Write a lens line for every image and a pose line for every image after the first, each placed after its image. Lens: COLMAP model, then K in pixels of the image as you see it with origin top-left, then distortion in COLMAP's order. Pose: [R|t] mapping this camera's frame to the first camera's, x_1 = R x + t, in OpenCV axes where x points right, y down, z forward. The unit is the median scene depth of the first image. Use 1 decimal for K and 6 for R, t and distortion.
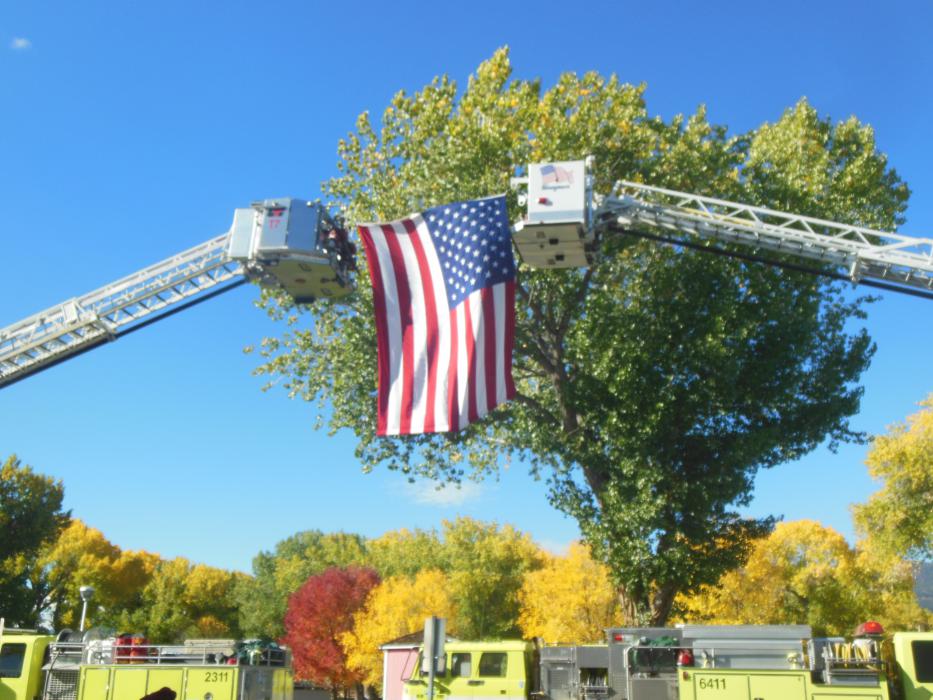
lens RADIAL K [[1052.0, 0, 466.5], [0, 1052.0, 350.0], [0, 0, 1]] dist [0.016056, -0.008103]
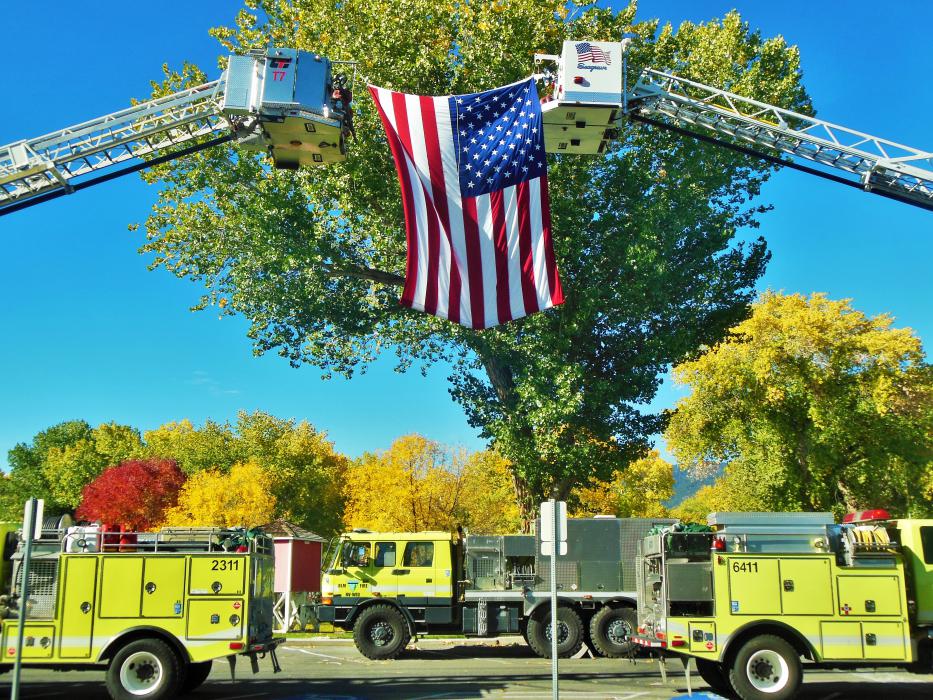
lens RADIAL K [[1052.0, 0, 466.5], [0, 1052.0, 350.0], [0, 0, 1]] dist [0.016056, -0.008103]
pose [[0.969309, 0.042120, 0.242212, -0.238247], [-0.064595, 0.994233, 0.085610, 0.026292], [-0.237210, -0.098628, 0.966439, 0.066993]]
